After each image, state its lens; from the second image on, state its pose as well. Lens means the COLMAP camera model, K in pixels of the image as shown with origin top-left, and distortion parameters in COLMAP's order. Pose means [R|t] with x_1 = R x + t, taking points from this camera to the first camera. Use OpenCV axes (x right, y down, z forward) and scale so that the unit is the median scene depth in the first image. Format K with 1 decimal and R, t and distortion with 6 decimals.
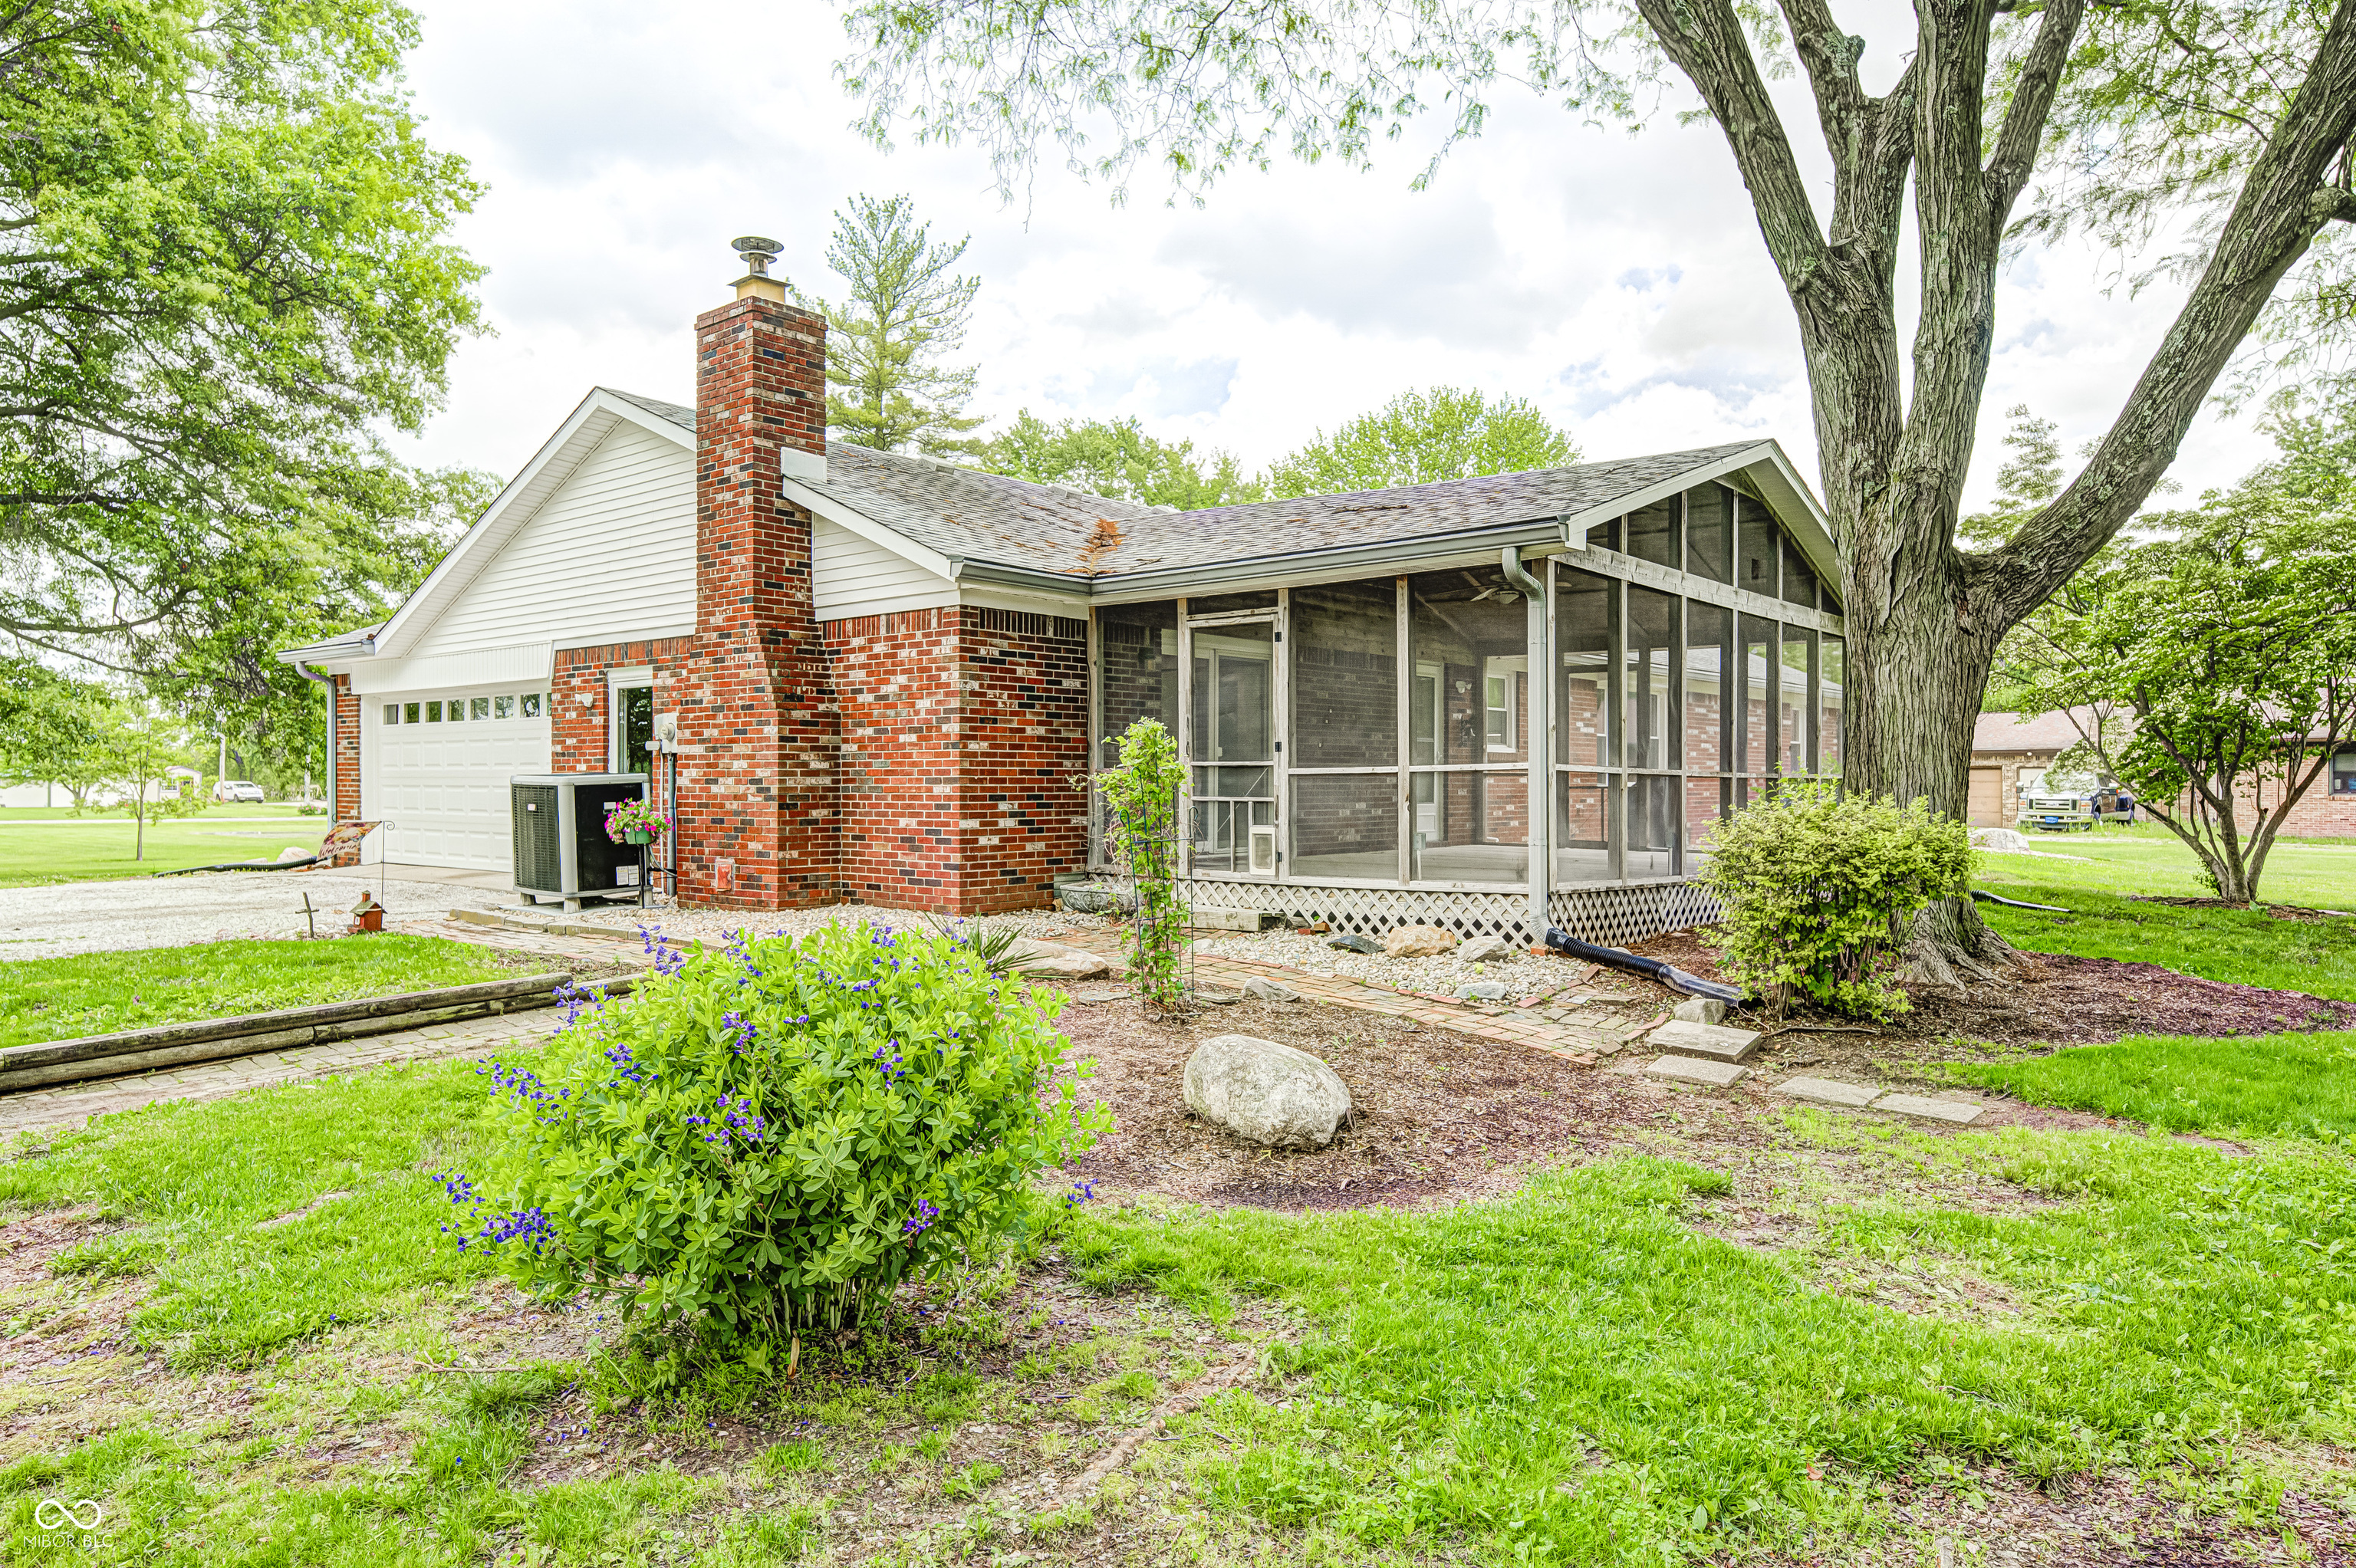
lens RADIAL K [[1468.1, 0, 1174.7], [0, 1468.1, 789.5], [0, 0, 1]] dist [-0.003404, -0.001966]
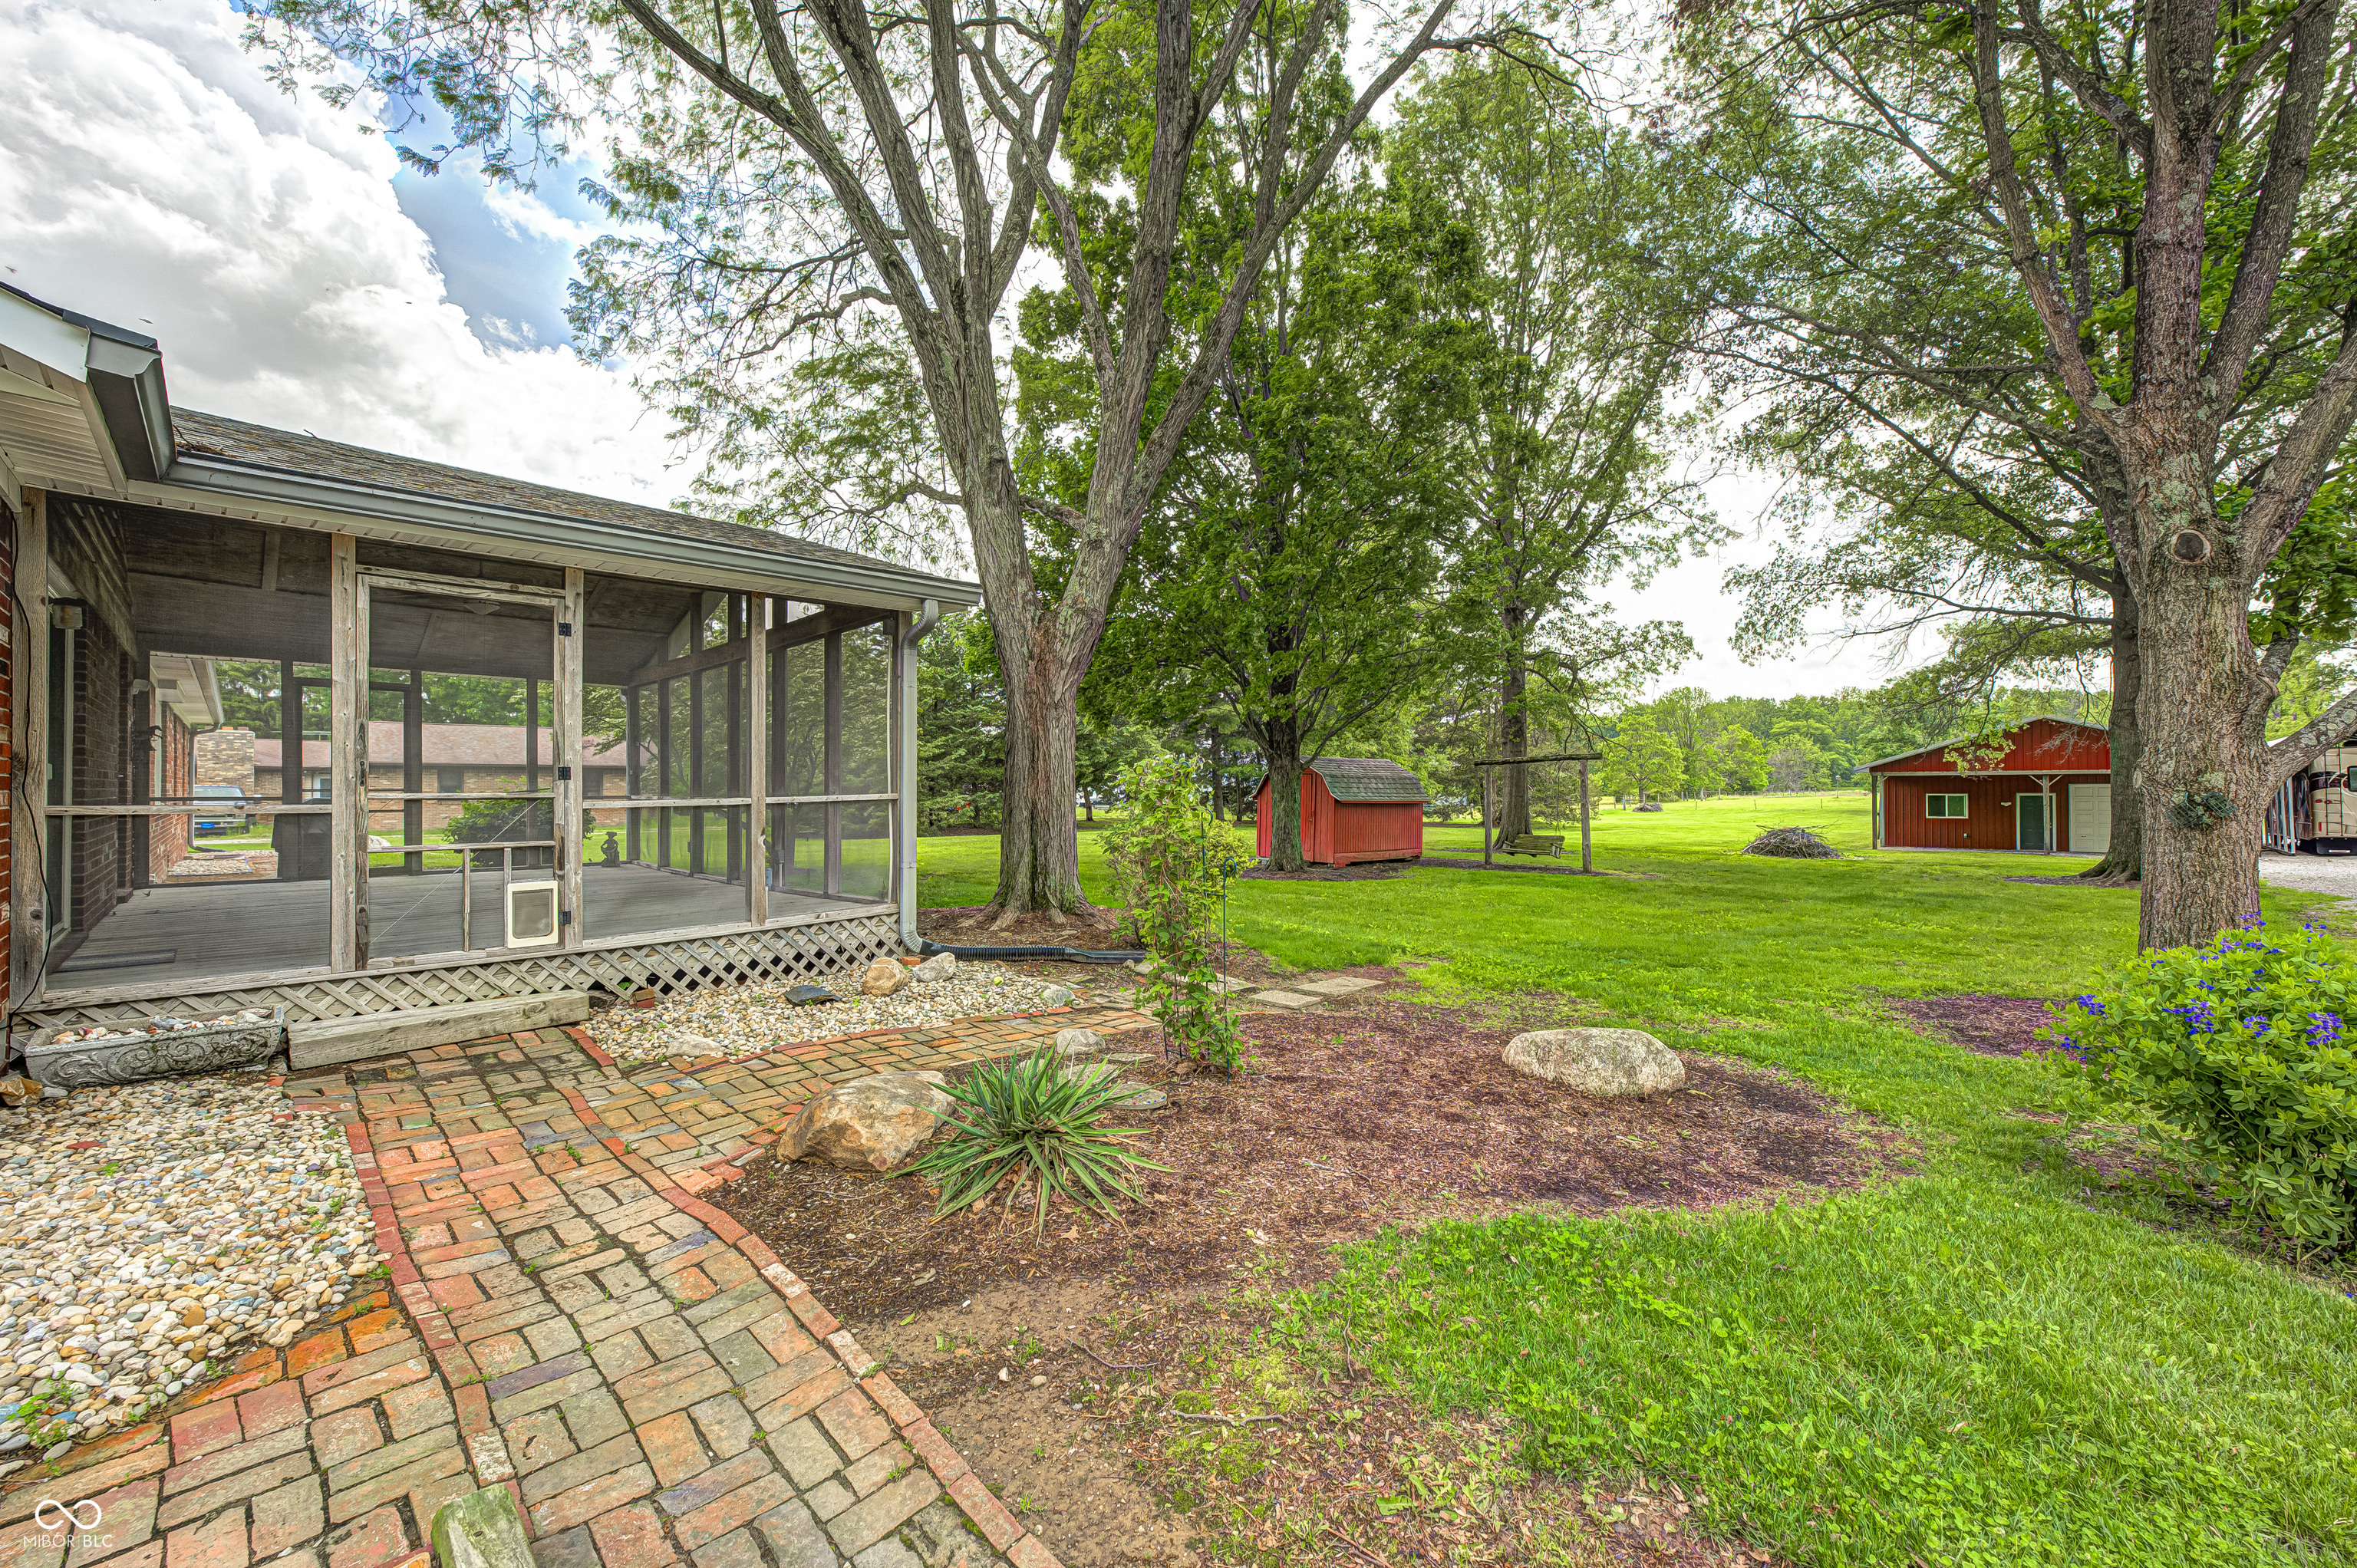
lens RADIAL K [[928.6, 0, 1174.4], [0, 928.6, 777.3], [0, 0, 1]] dist [0.000811, 0.000044]
pose [[0.083892, 0.011565, 0.996408, -0.365790], [0.019219, 0.999728, -0.013221, -0.013691], [-0.996290, 0.020259, 0.083647, 0.612320]]
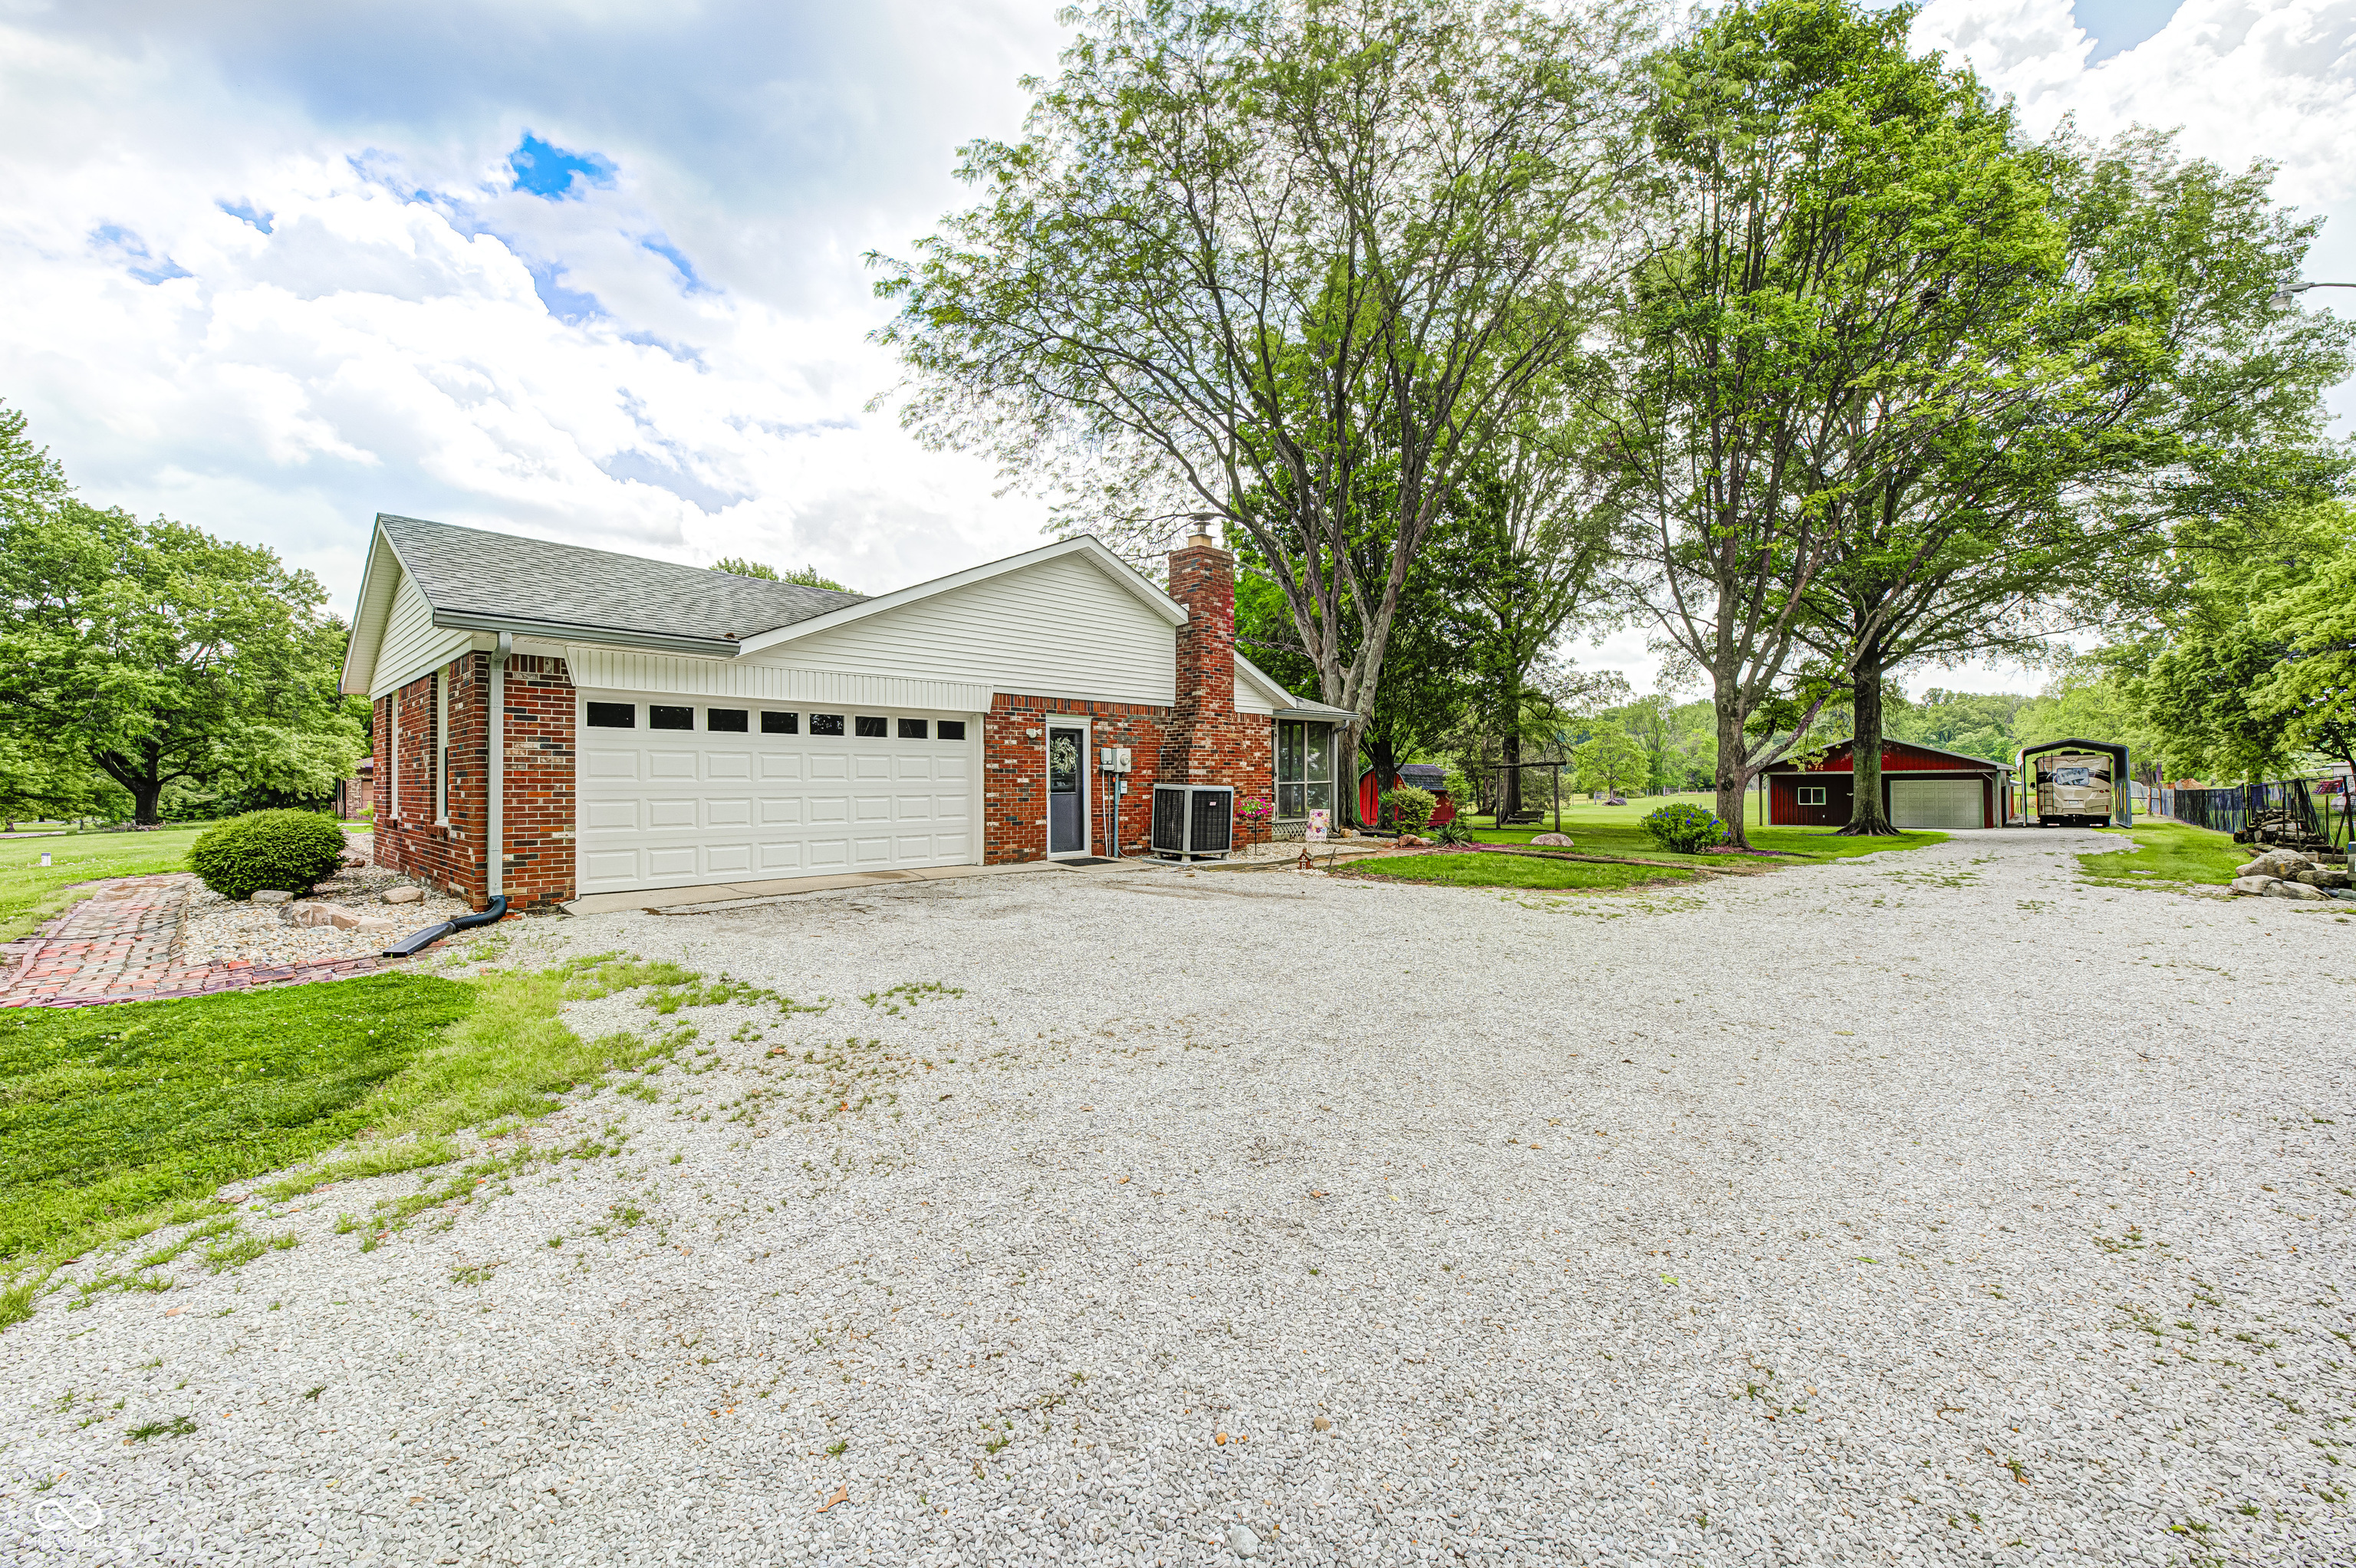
lens RADIAL K [[943.5, 0, 1180.2], [0, 943.5, 792.7], [0, 0, 1]] dist [-0.000708, -0.000037]
pose [[0.054644, -0.003952, 0.998498, -1.662189], [0.022623, 0.999740, 0.002719, -0.004274], [-0.998250, 0.022441, 0.054720, 1.032929]]
